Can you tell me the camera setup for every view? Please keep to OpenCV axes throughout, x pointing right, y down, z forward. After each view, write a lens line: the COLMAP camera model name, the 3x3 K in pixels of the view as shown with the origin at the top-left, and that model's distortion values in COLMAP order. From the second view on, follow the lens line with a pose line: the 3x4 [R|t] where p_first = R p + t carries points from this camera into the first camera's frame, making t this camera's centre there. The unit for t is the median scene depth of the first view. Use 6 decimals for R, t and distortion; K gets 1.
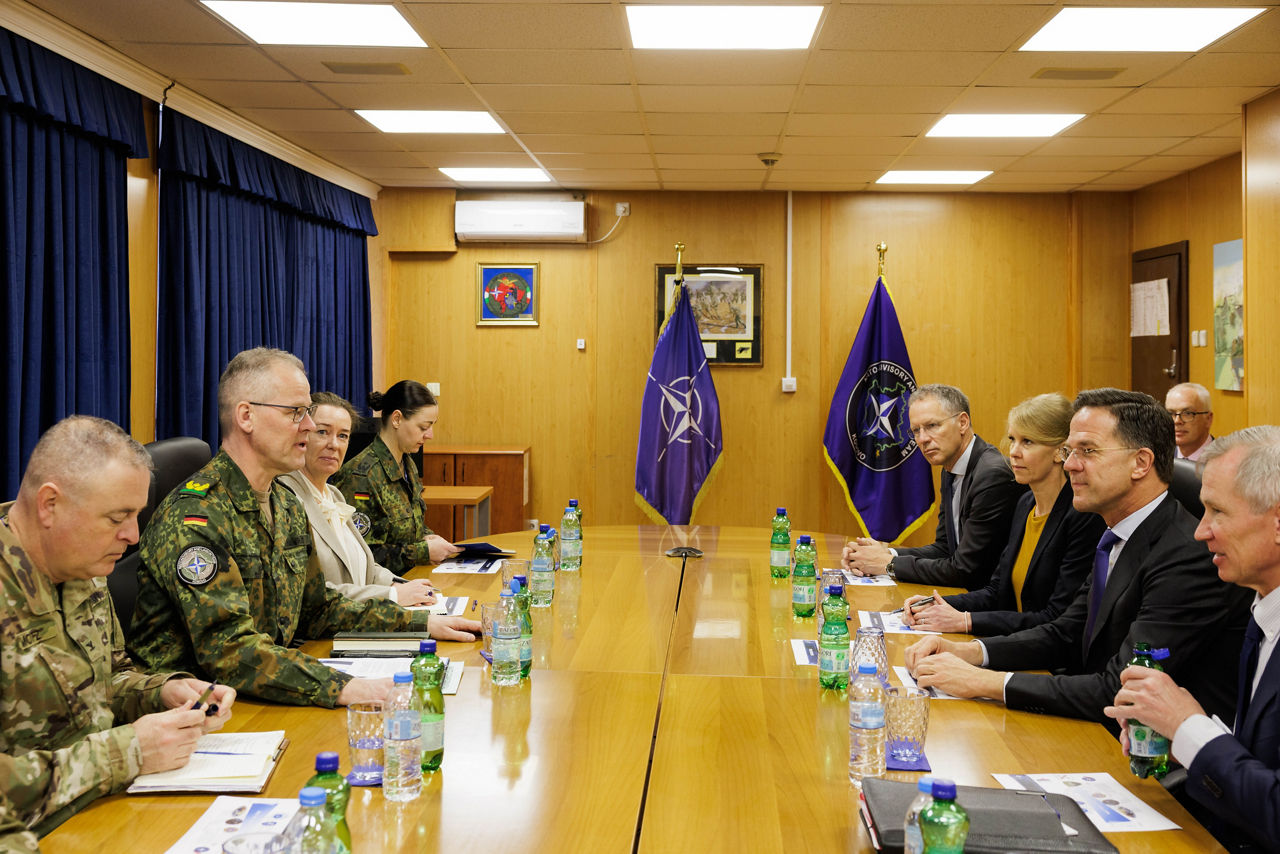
lens RADIAL K [[2379.0, 0, 640.0], [0, 2379.0, 427.0], [0, 0, 1]] dist [-0.181619, 0.279261]
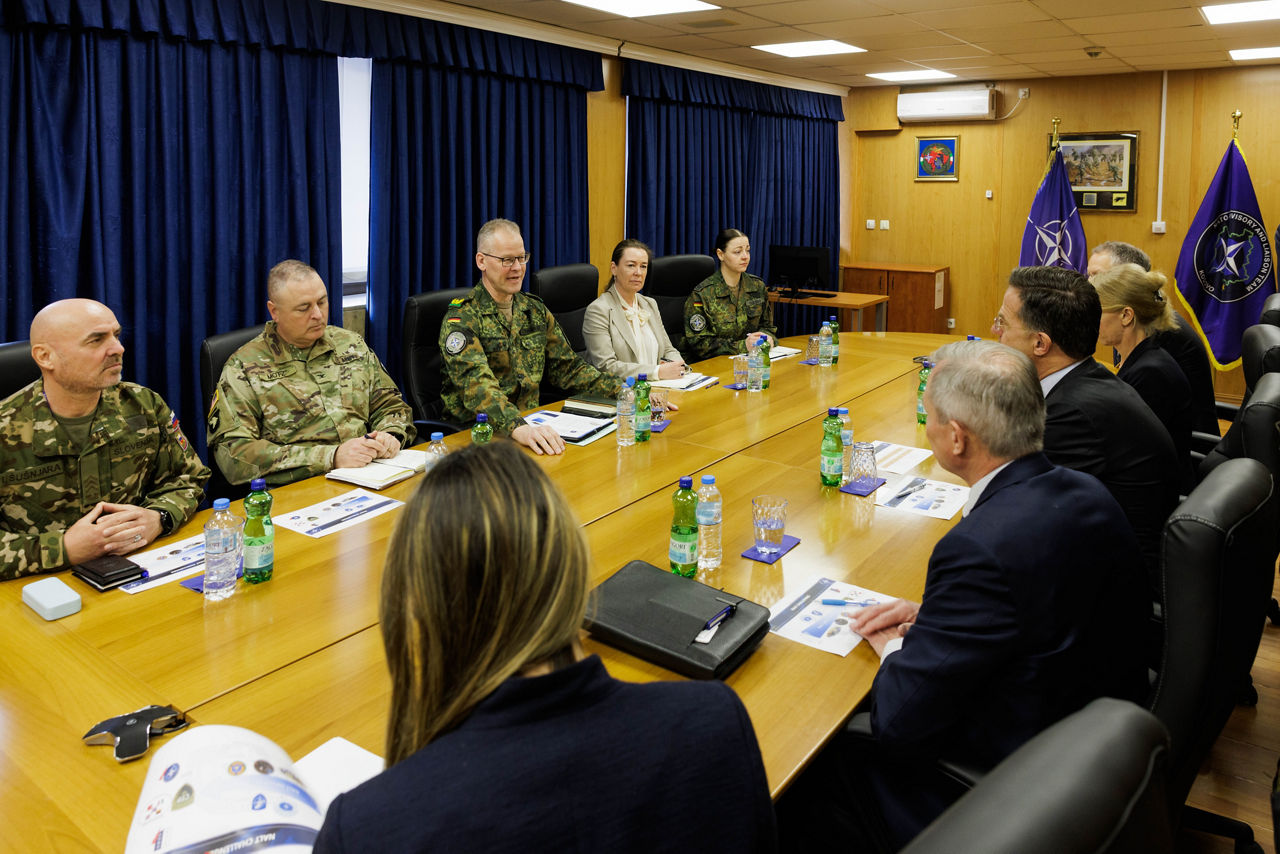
lens RADIAL K [[2379.0, 0, 640.0], [0, 2379.0, 427.0], [0, 0, 1]] dist [-0.181619, 0.279261]
pose [[0.391981, 0.136759, -0.909752, 1.139427], [0.024615, 0.986976, 0.158973, -0.122462], [0.919644, -0.084708, 0.383509, 0.276867]]
